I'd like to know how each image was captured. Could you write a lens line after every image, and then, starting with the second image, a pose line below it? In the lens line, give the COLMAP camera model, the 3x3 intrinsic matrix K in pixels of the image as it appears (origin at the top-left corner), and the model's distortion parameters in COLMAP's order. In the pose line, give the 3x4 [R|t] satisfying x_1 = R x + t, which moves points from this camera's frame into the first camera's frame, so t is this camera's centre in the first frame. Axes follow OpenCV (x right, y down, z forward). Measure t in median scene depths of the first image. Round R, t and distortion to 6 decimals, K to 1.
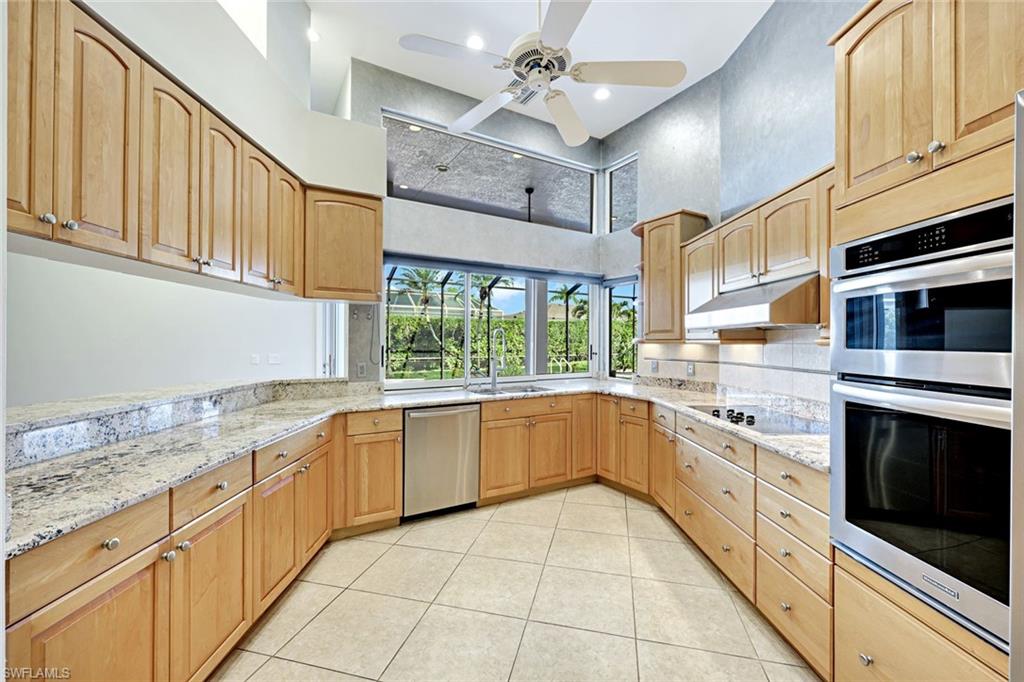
lens RADIAL K [[410.2, 0, 508.5], [0, 410.2, 340.4], [0, 0, 1]] dist [-0.001916, -0.000172]
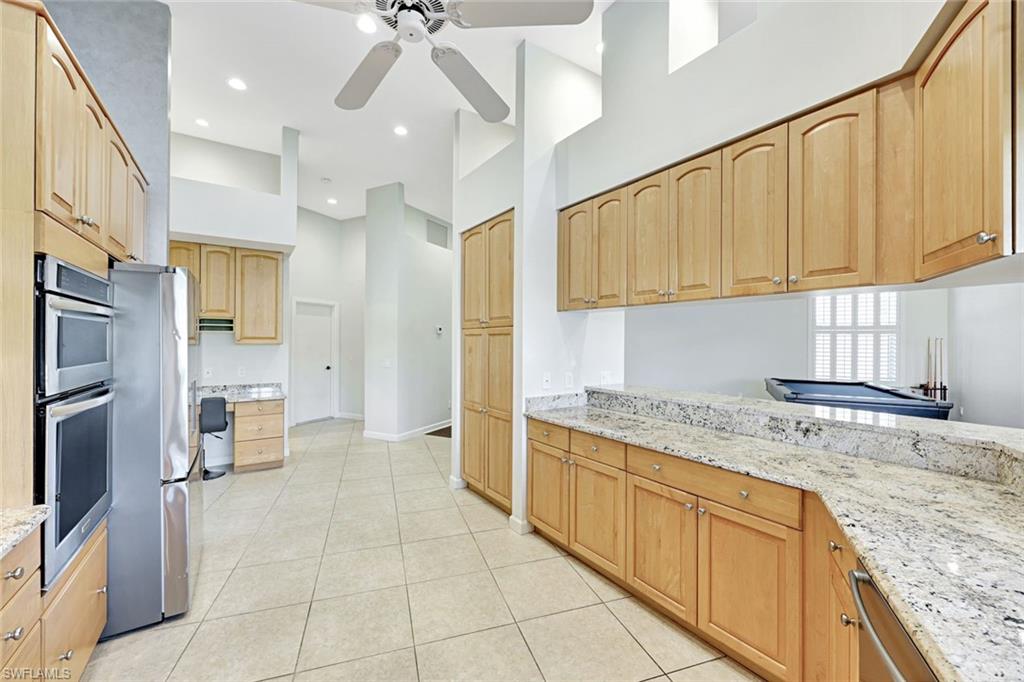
lens RADIAL K [[410.2, 0, 508.5], [0, 410.2, 340.4], [0, 0, 1]] dist [-0.001916, -0.000172]
pose [[-0.844943, -0.004296, -0.534839, 0.353672], [-0.003659, 0.999991, -0.002253, -0.043037], [0.534844, 0.000054, -0.844951, 1.877730]]
